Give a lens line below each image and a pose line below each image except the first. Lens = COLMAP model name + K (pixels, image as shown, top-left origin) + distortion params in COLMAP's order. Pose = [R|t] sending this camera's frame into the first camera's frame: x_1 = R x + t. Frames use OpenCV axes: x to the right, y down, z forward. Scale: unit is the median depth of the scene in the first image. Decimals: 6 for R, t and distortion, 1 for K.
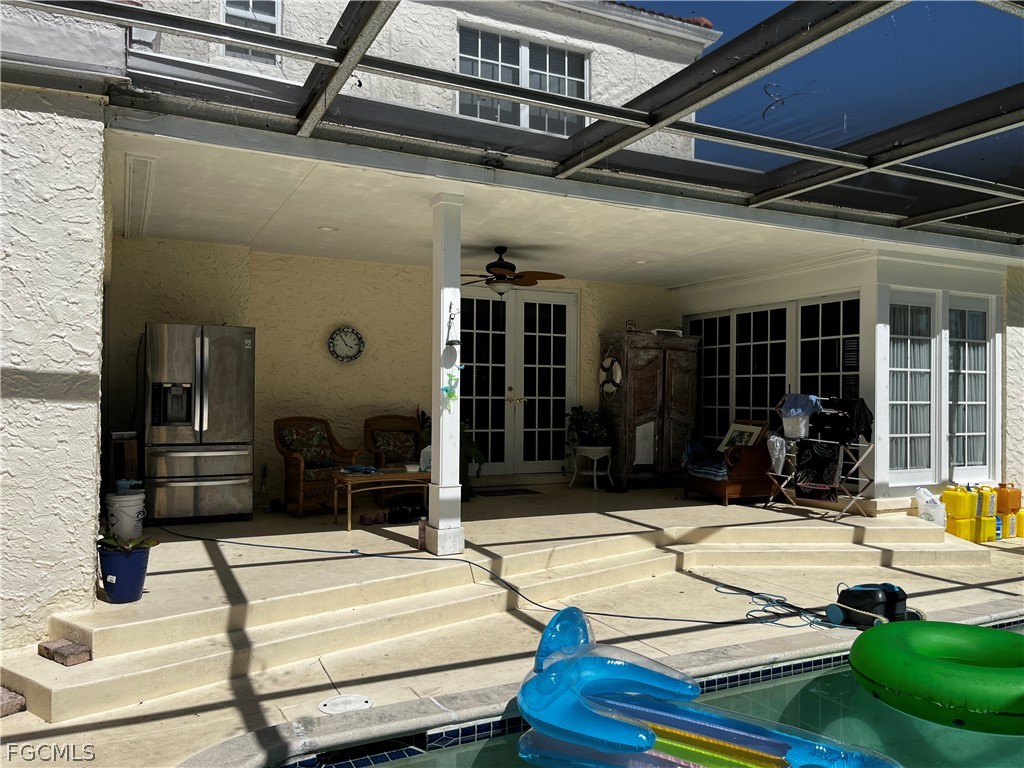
lens RADIAL K [[776.7, 0, 509.9], [0, 776.7, 388.8], [0, 0, 1]] dist [0.011427, -0.000310]
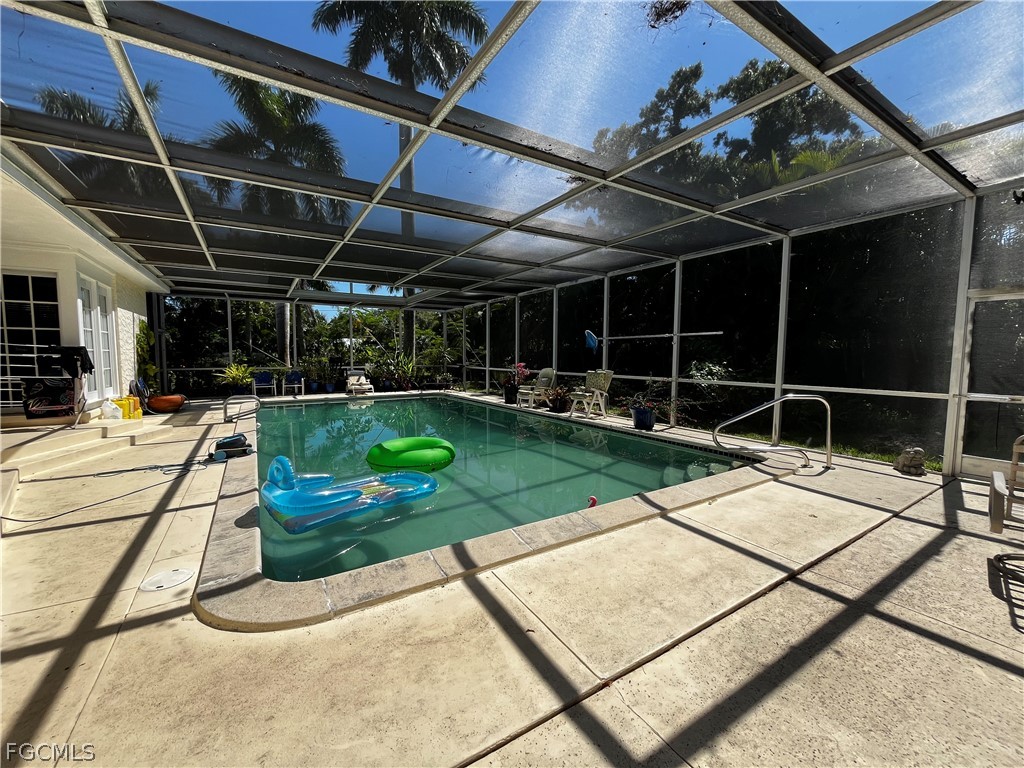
lens RADIAL K [[410.1, 0, 507.9], [0, 410.1, 383.0], [0, 0, 1]] dist [0.001206, 0.000001]
pose [[-0.104431, -0.071649, 0.991948, -0.633685], [-0.014521, 0.997405, 0.070514, 0.020738], [-0.994426, -0.007040, -0.105201, 0.363401]]
